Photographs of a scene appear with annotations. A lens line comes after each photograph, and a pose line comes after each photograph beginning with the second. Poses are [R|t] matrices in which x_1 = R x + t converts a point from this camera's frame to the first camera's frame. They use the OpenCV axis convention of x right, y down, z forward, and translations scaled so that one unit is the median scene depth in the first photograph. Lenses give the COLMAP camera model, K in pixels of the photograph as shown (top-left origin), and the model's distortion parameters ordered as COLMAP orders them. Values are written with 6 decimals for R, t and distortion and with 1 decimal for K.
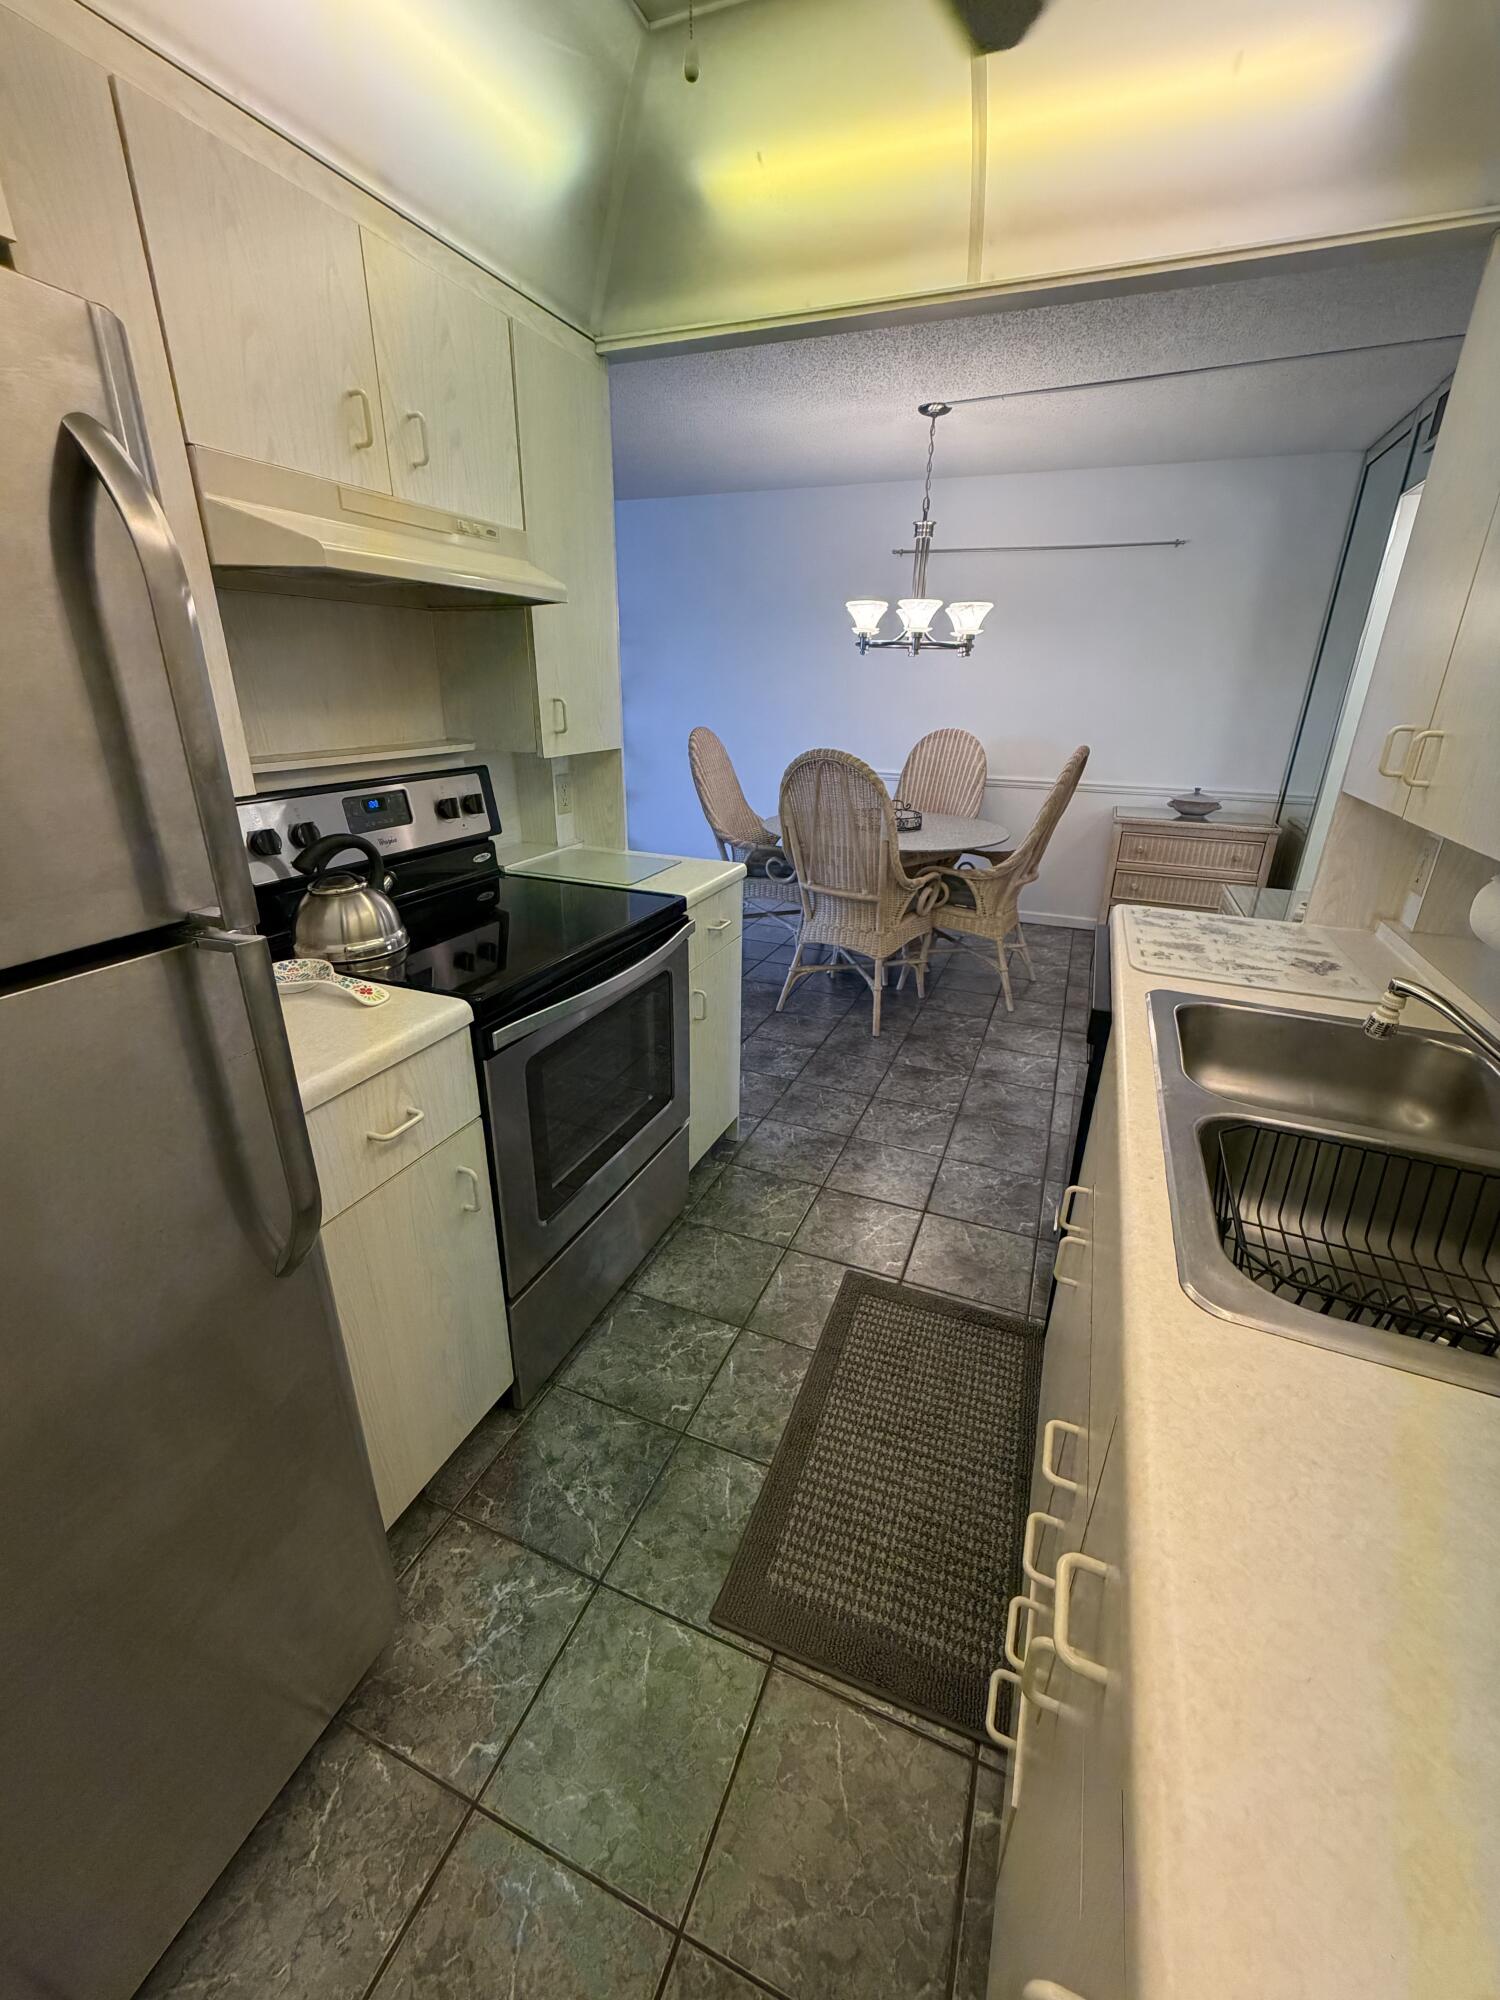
lens RADIAL K [[797.6, 0, 752.0], [0, 797.6, 994.9], [0, 0, 1]] dist [0.000955, 0.000050]
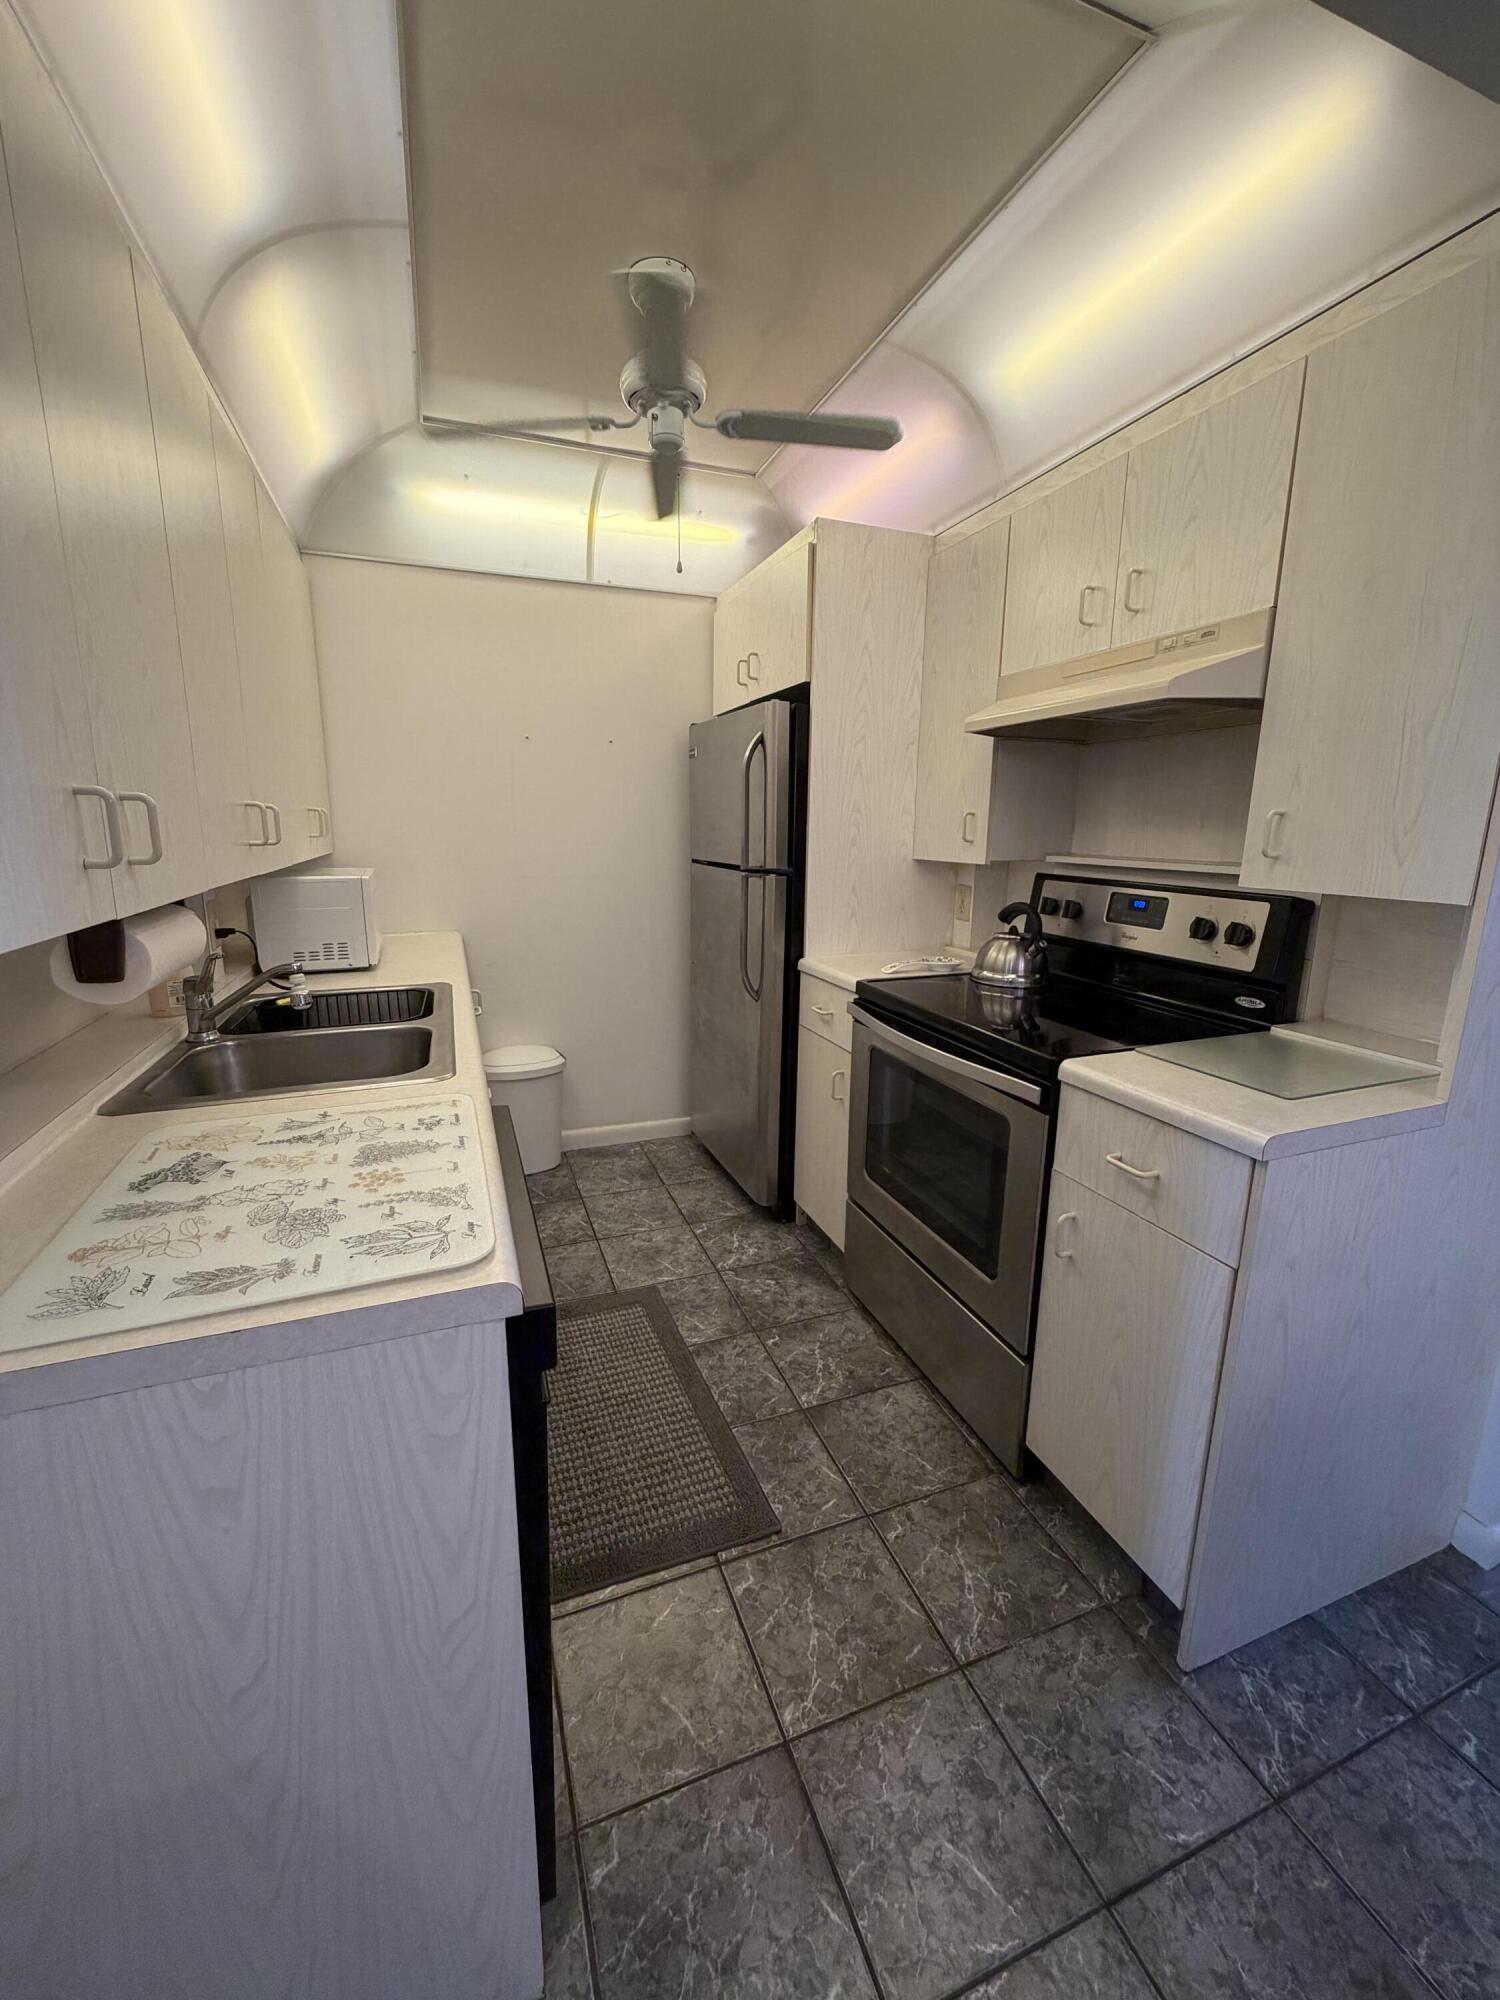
lens RADIAL K [[797.6, 0, 751.4], [0, 797.6, 996.4], [0, 0, 1]] dist [0.000955, 0.000050]
pose [[-0.728080, 0.121134, -0.674704, 0.723502], [-0.273781, 0.850966, 0.448219, -0.504279], [0.628445, 0.511061, -0.586408, 1.445000]]
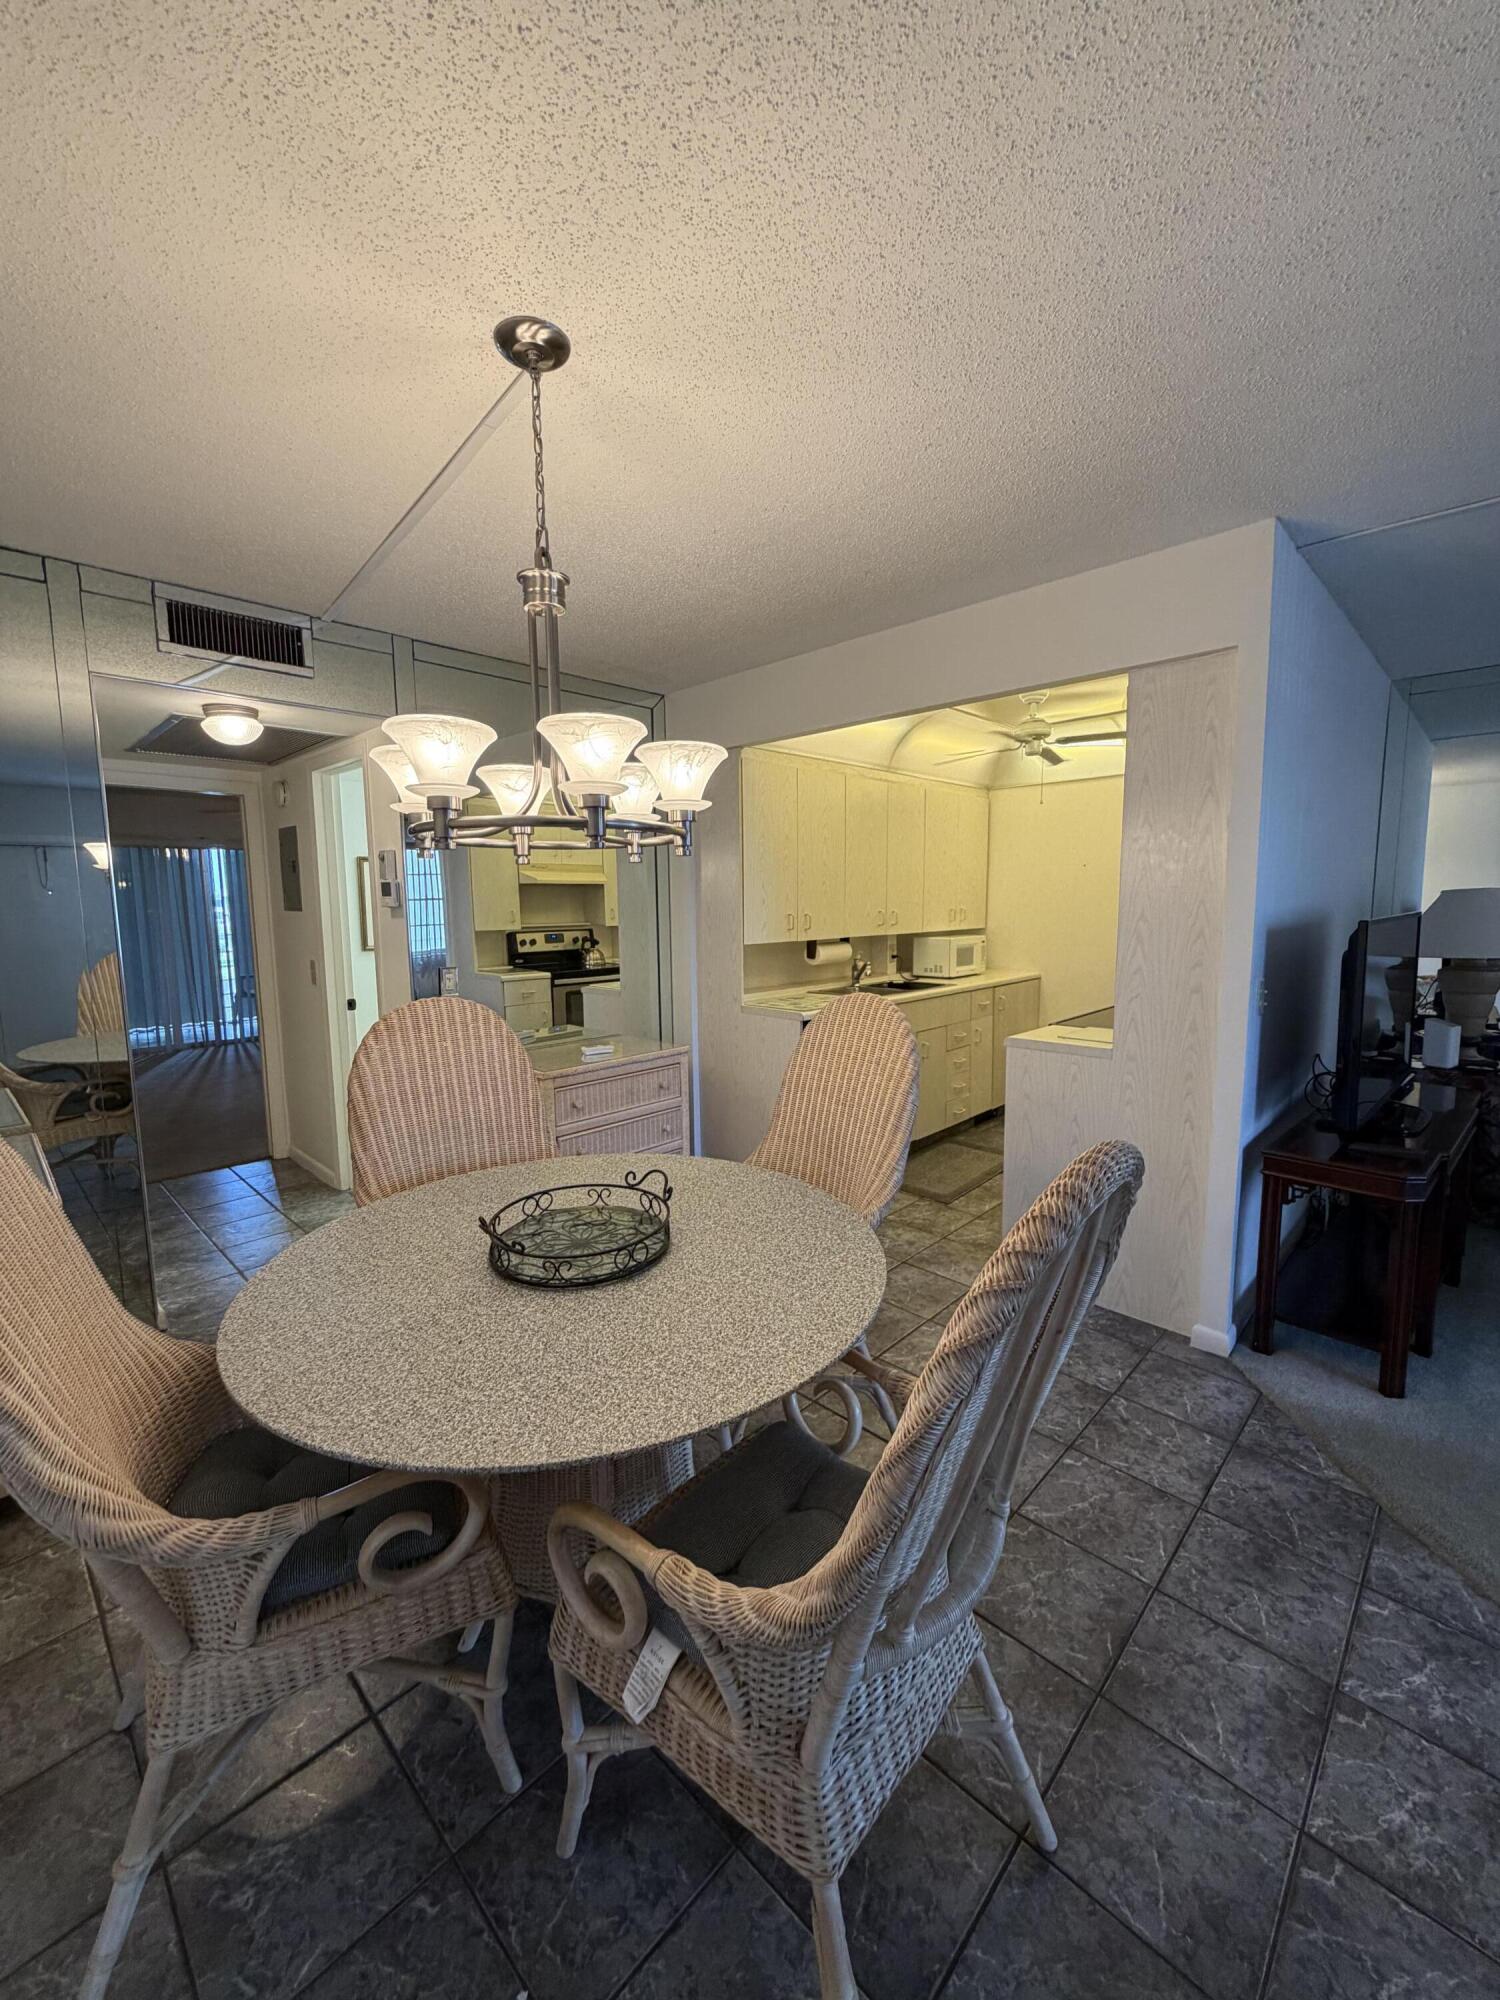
lens RADIAL K [[797.6, 0, 744.5], [0, 797.6, 1005.5], [0, 0, 1]] dist [0.000955, 0.000050]
pose [[0.922188, 0.023783, -0.386011, 1.896581], [-0.115598, 0.969428, -0.216439, 0.820728], [0.369062, 0.244219, 0.896744, -2.050463]]
